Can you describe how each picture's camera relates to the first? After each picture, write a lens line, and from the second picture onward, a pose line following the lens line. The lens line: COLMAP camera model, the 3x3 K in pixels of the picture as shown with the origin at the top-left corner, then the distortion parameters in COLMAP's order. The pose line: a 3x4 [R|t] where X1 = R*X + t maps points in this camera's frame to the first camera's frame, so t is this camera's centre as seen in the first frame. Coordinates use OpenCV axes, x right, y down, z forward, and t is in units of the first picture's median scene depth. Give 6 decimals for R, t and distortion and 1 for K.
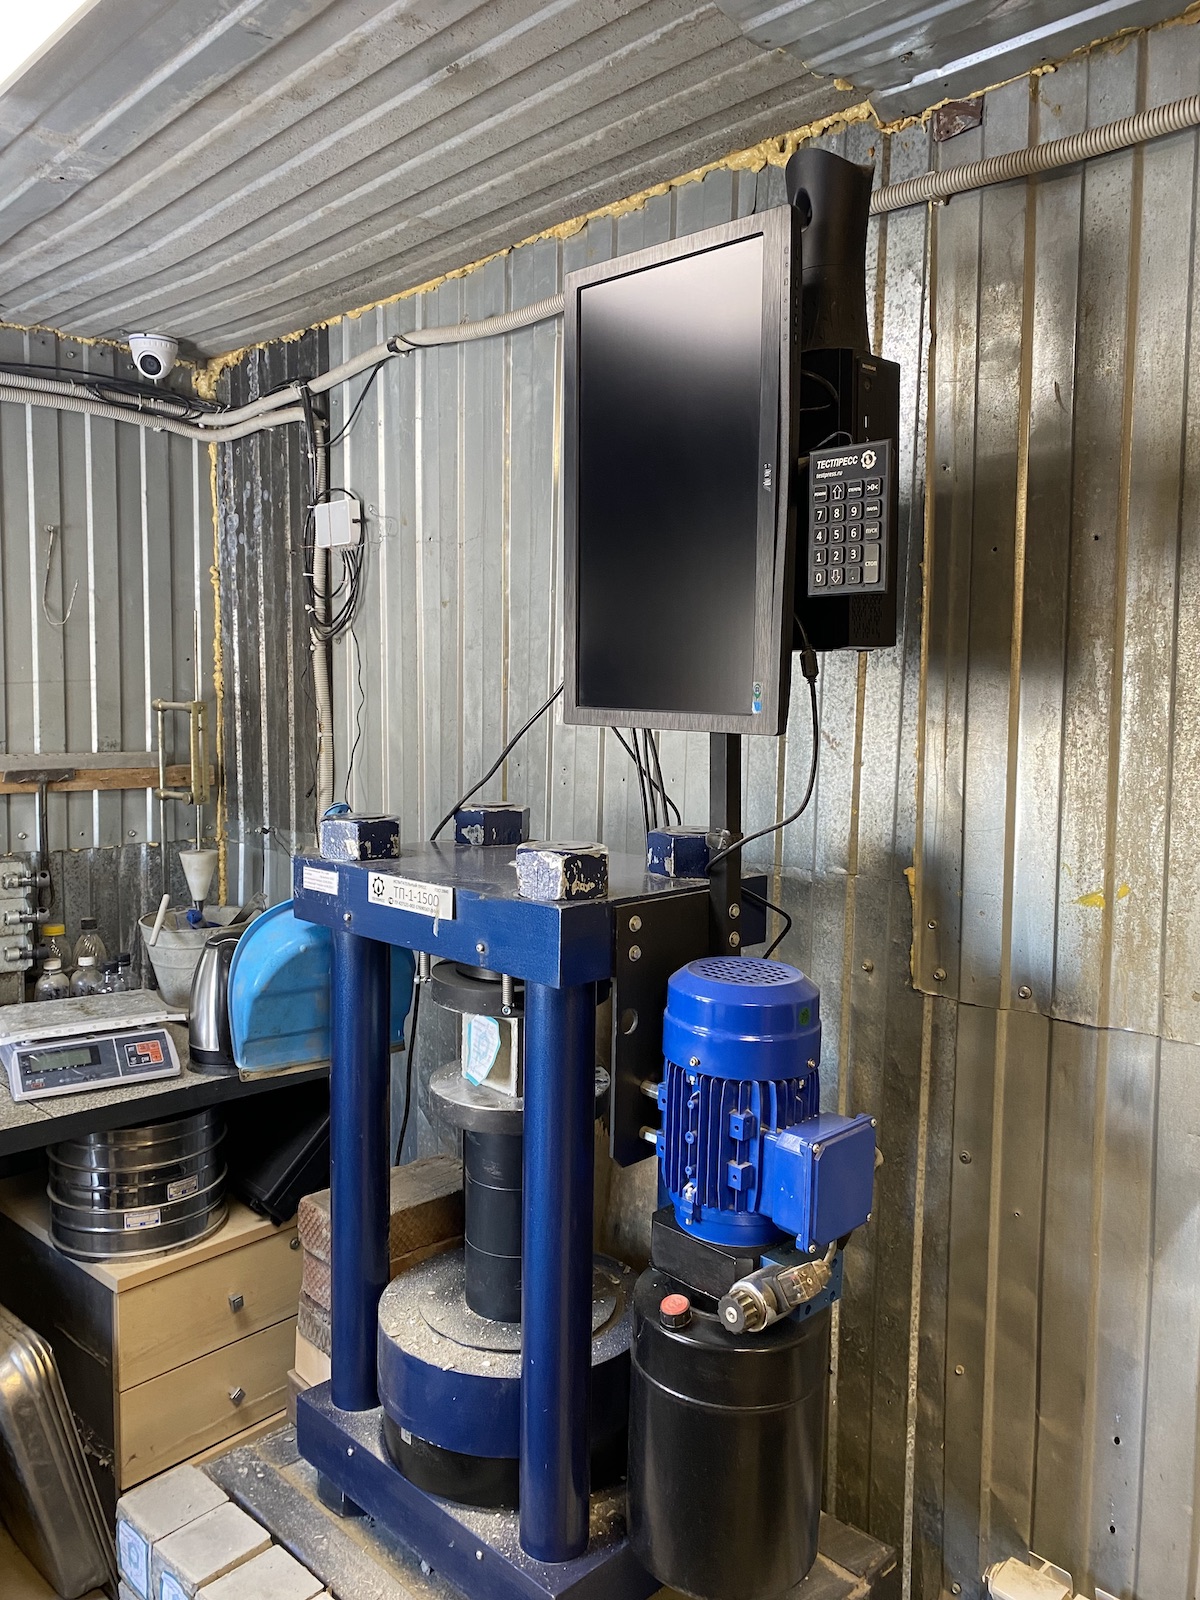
lens RADIAL K [[1214.9, 0, 599.0], [0, 1214.9, 781.6], [0, 0, 1]] dist [0.018938, -0.015832]
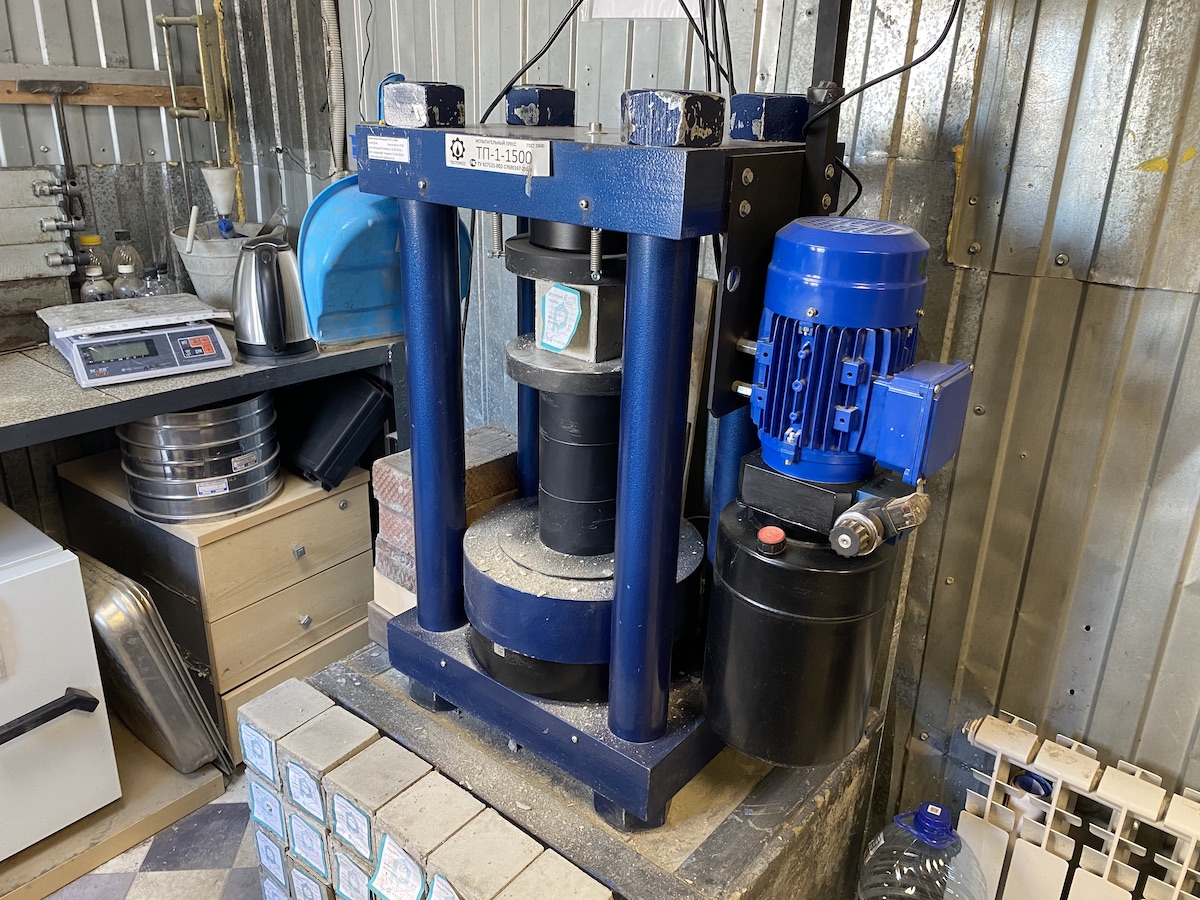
lens RADIAL K [[910.2, 0, 598.1], [0, 910.2, 439.5], [0, 0, 1]] dist [0.006561, -0.001526]
pose [[0.994440, -0.020934, 0.103206, -0.138195], [-0.009194, 0.959041, 0.283119, 0.093818], [-0.104906, -0.282494, 0.953516, 0.210365]]
